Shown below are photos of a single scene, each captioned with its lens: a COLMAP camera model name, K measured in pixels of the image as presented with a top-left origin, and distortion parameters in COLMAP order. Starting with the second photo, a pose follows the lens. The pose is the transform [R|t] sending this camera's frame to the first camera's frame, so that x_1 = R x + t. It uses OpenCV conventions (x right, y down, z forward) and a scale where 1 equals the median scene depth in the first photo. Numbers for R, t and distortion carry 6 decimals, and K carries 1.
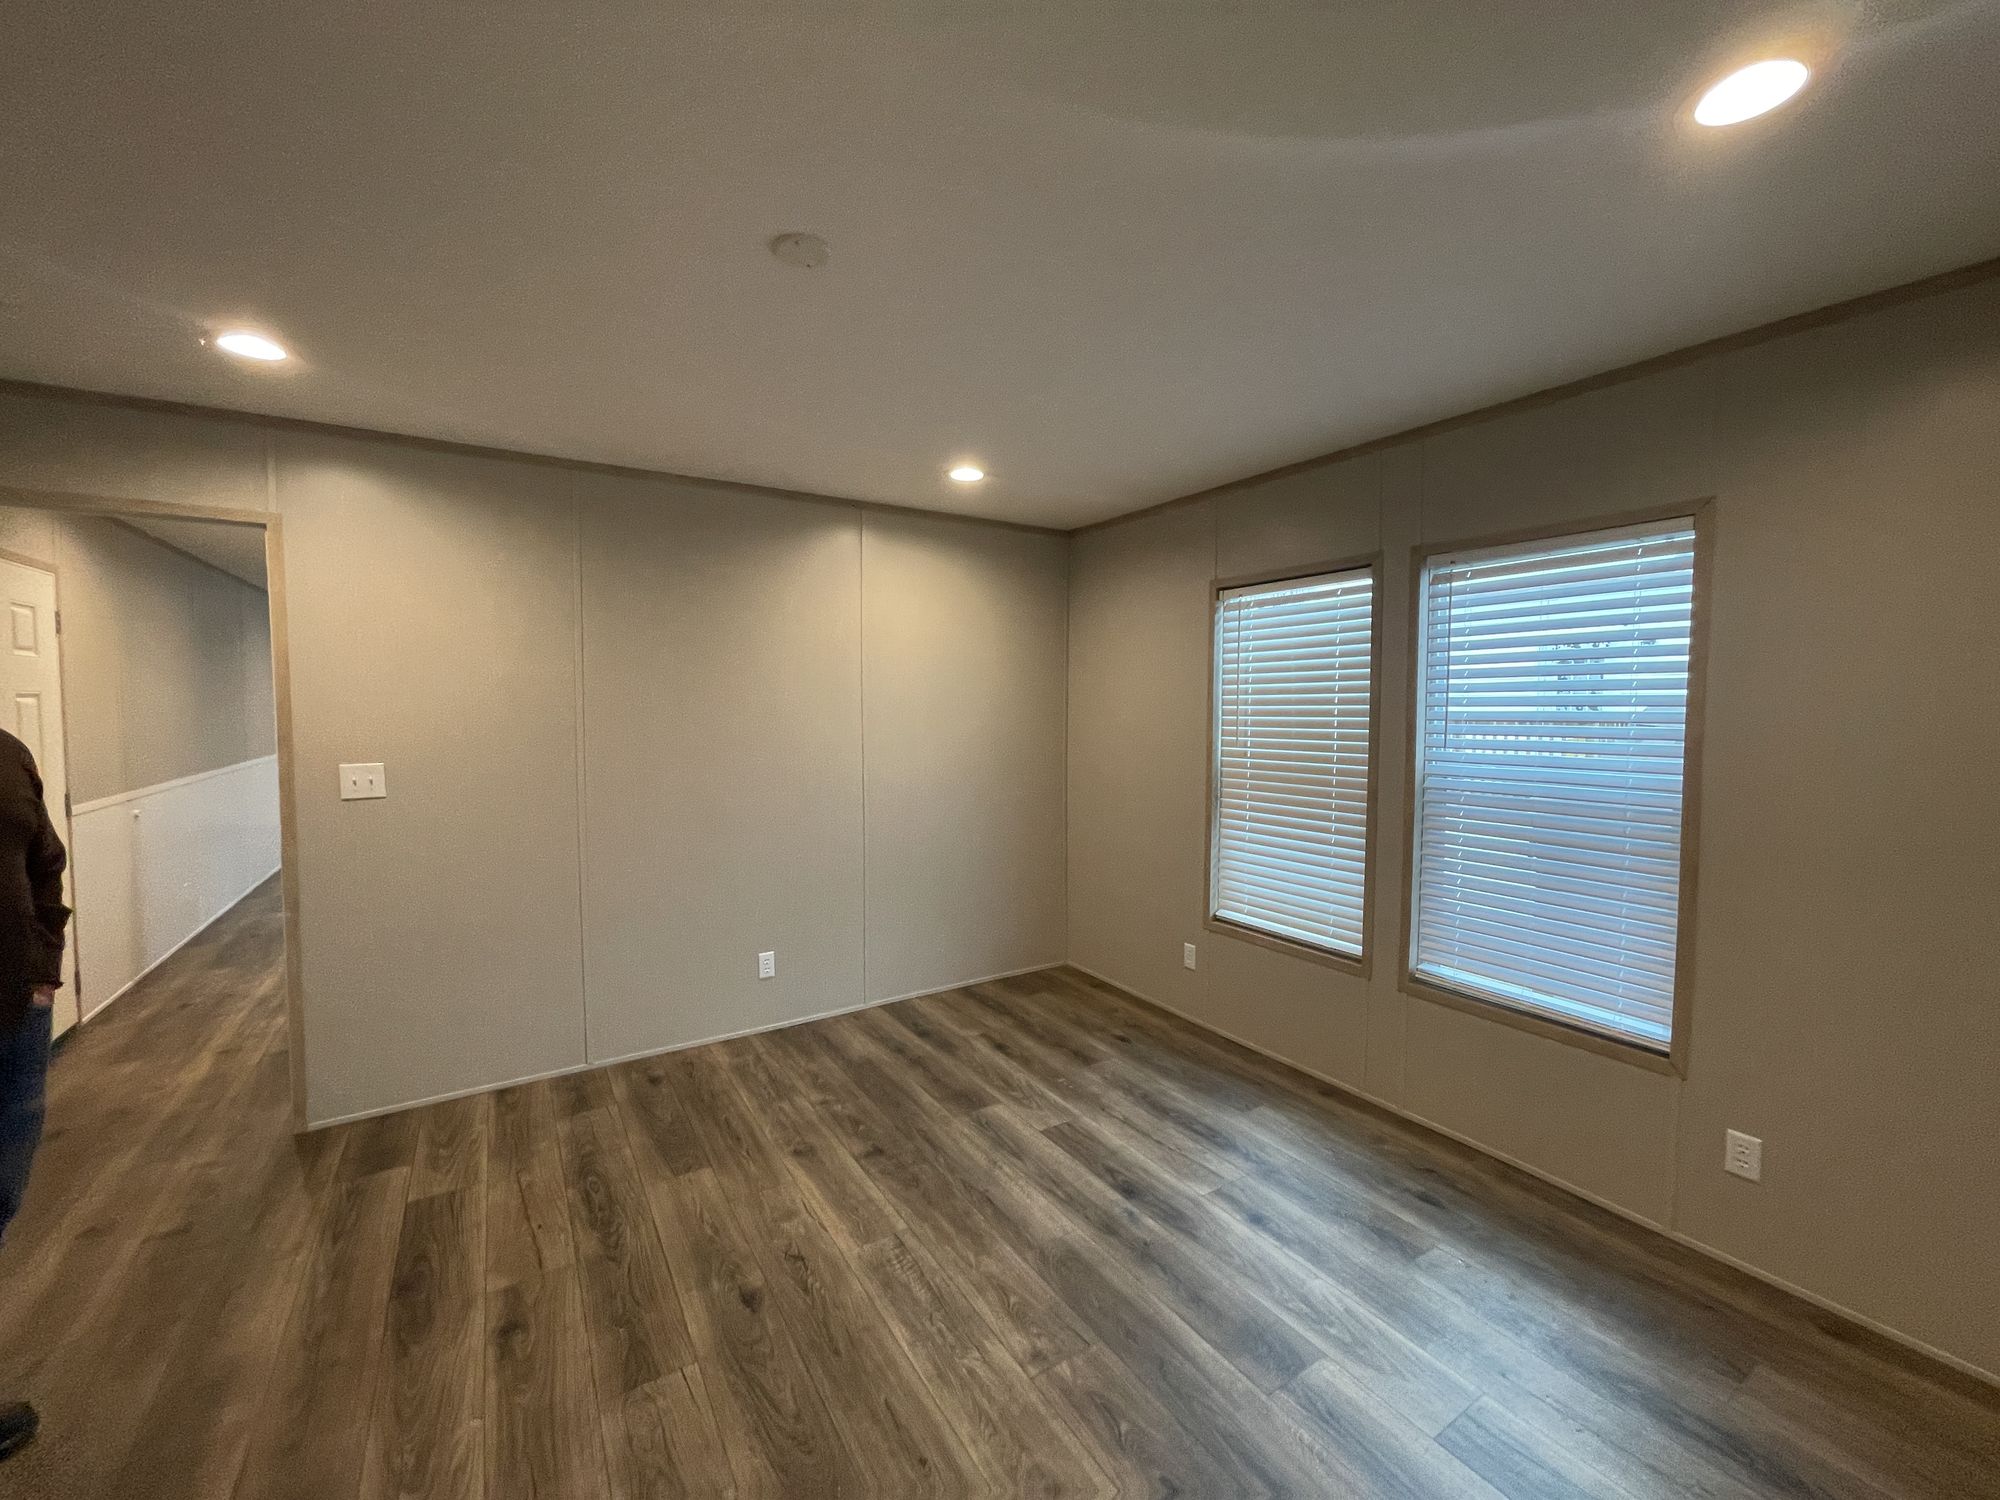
lens RADIAL K [[795.0, 0, 992.9], [0, 795.0, 739.7], [0, 0, 1]] dist [-0.007217, 0.001485]
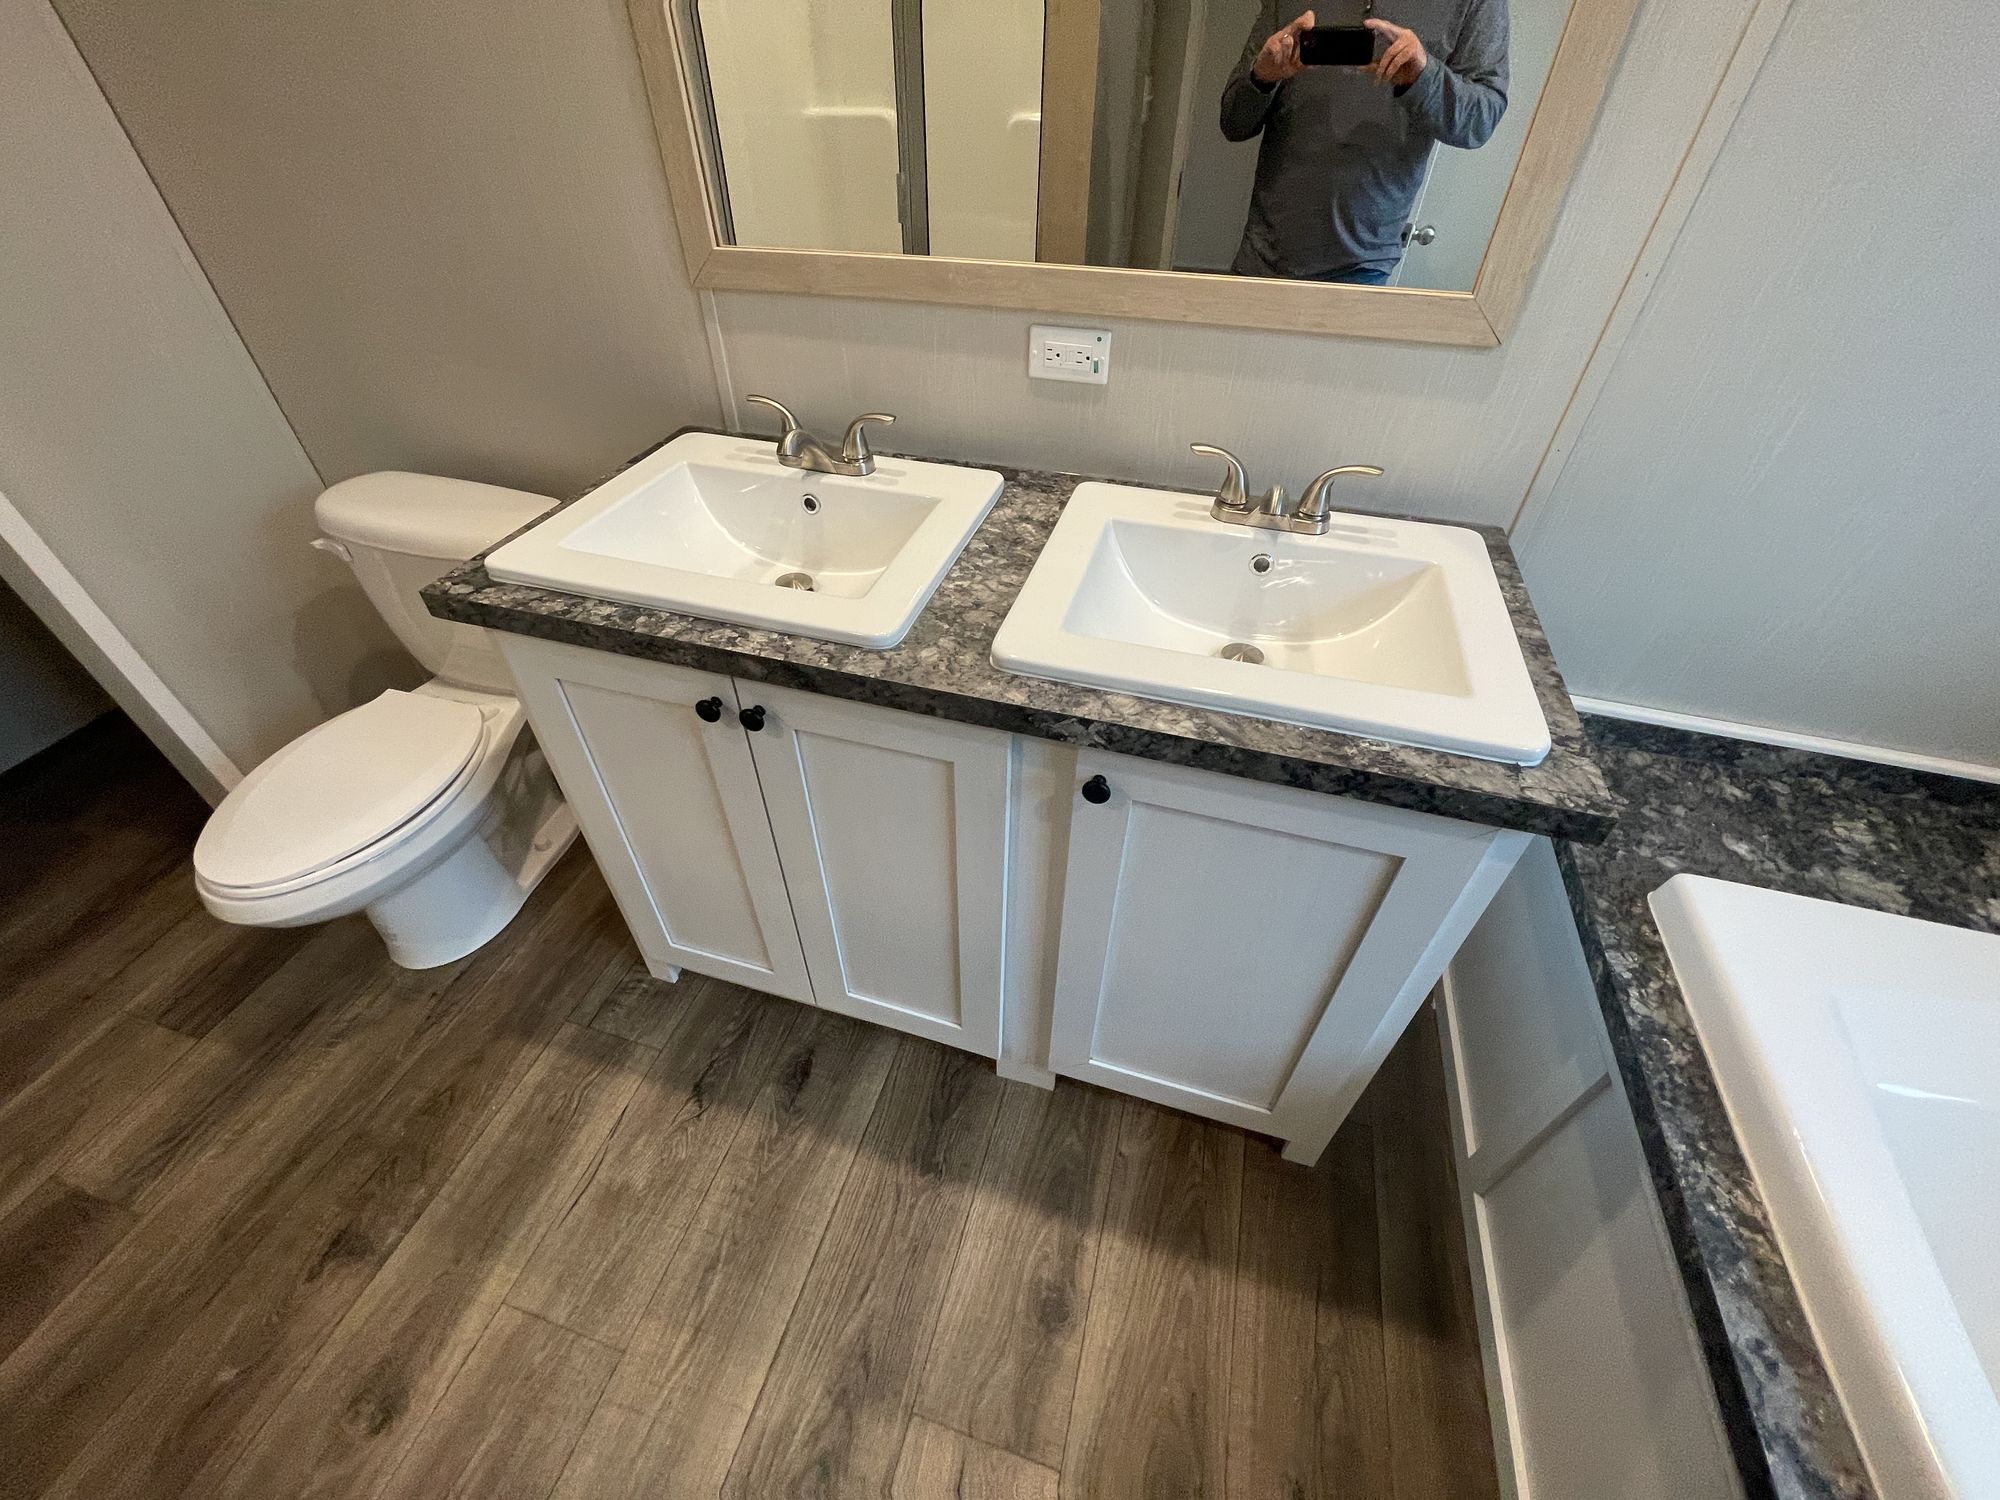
lens RADIAL K [[795.0, 0, 997.6], [0, 795.0, 736.5], [0, 0, 1]] dist [-0.007217, 0.001485]
pose [[-0.661089, -0.502637, 0.557061, -0.556336], [0.026143, 0.726562, 0.686604, 0.006343], [-0.749852, 0.468469, -0.467182, 0.882060]]
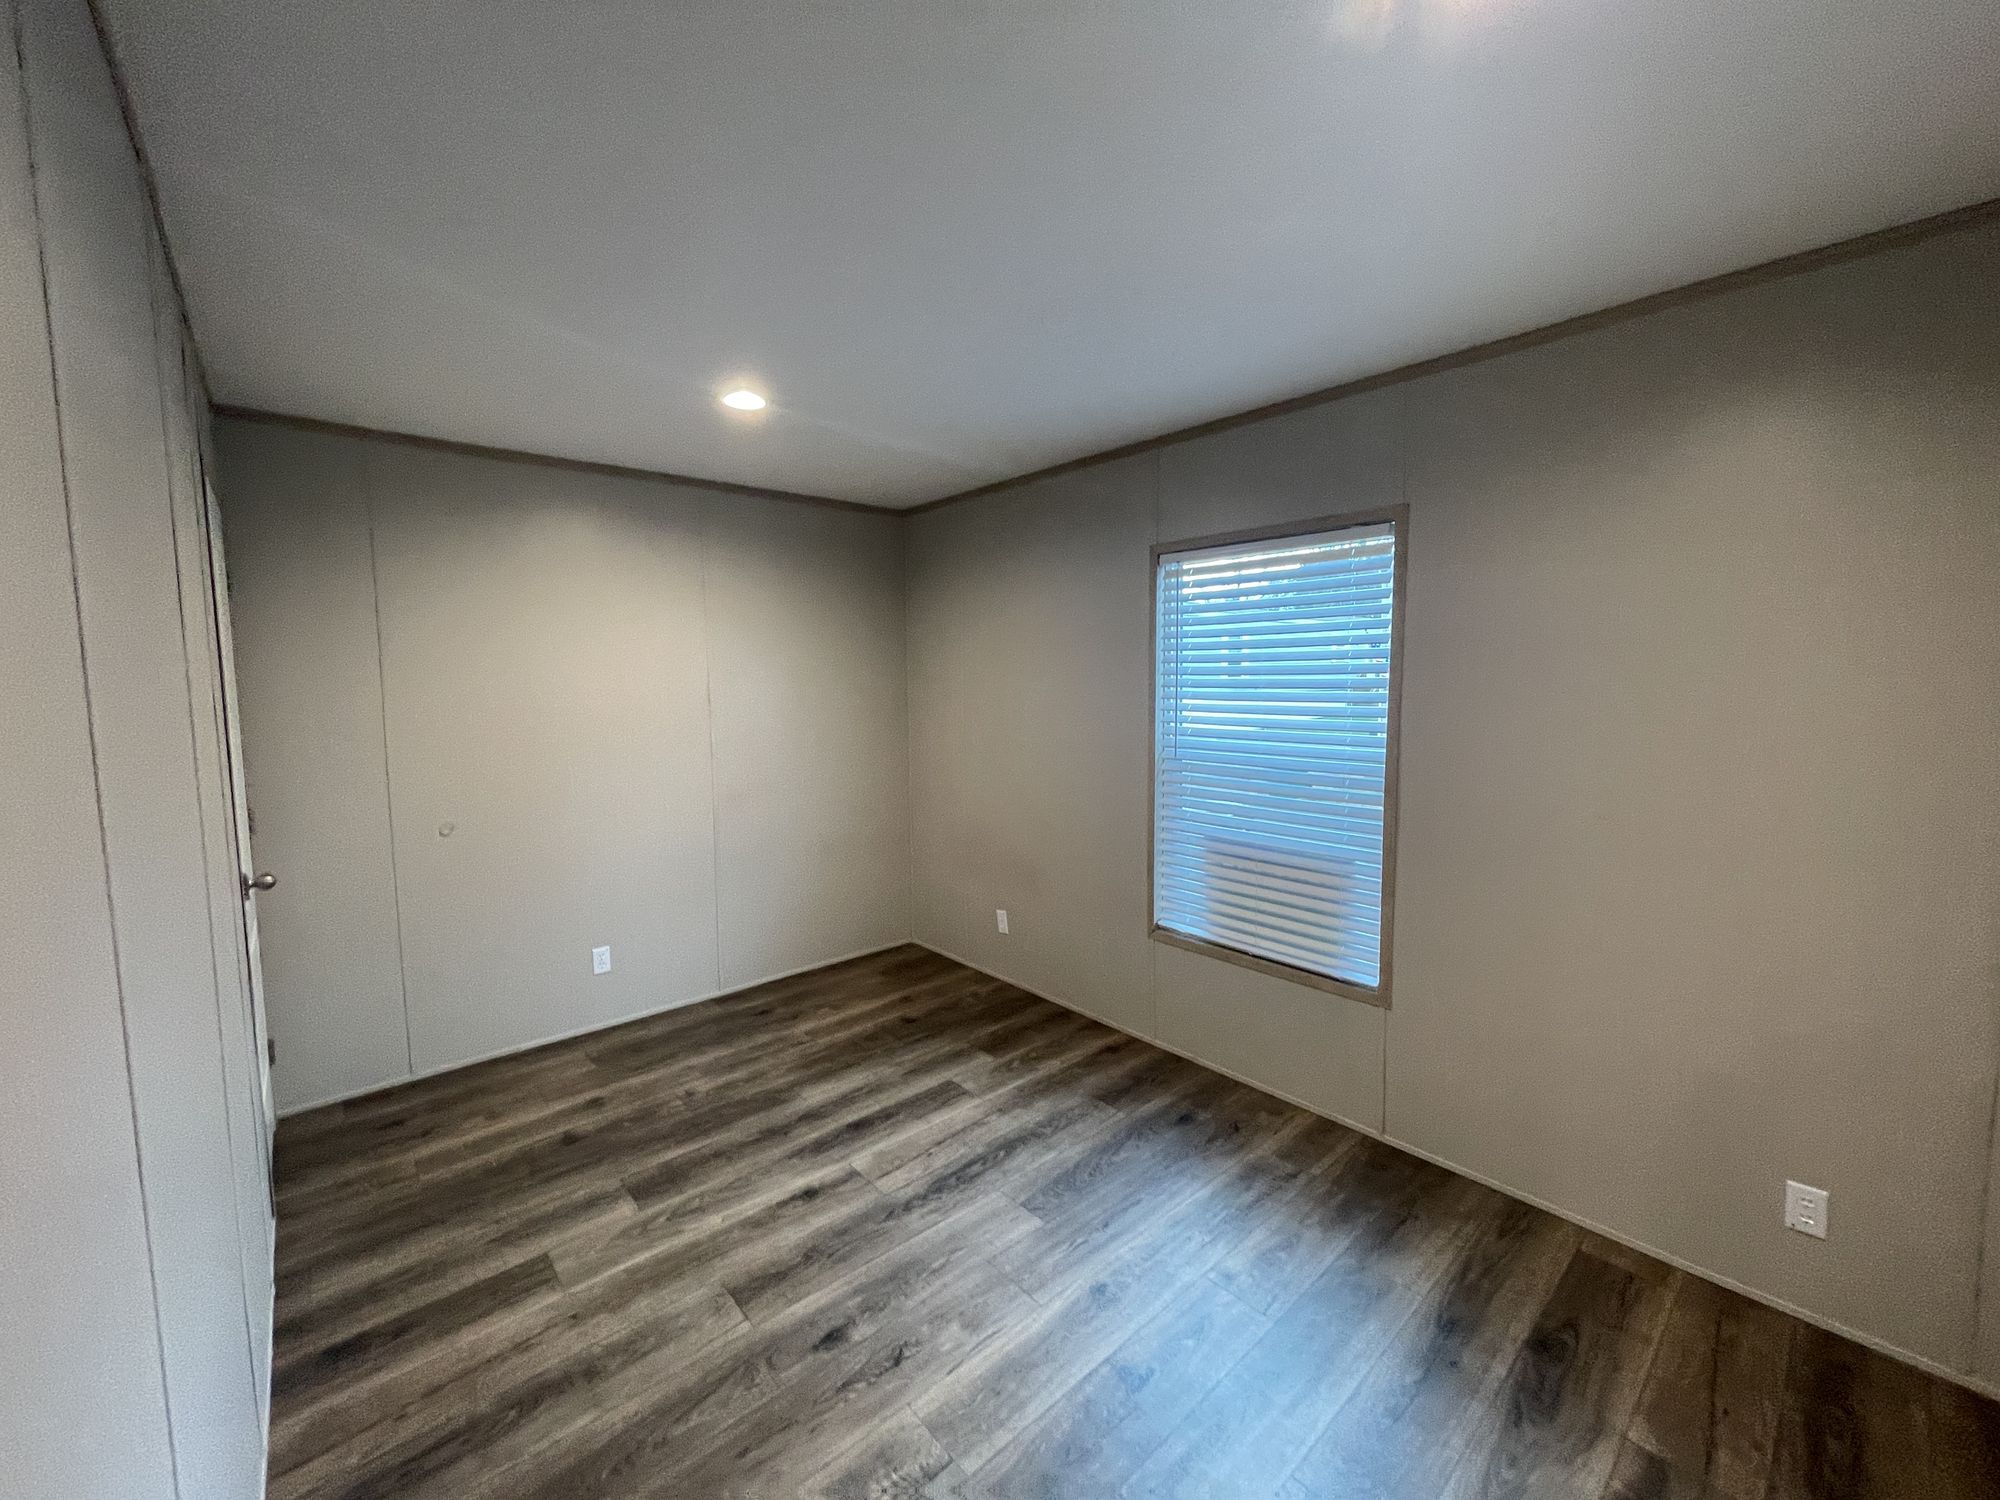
lens RADIAL K [[795.0, 0, 991.6], [0, 795.0, 658.3], [0, 0, 1]] dist [-0.007217, 0.001485]
pose [[0.148921, -0.022646, -0.988590, 0.551623], [-0.029538, 0.999190, -0.027338, -0.062506], [0.988408, 0.033273, 0.148132, 0.851114]]
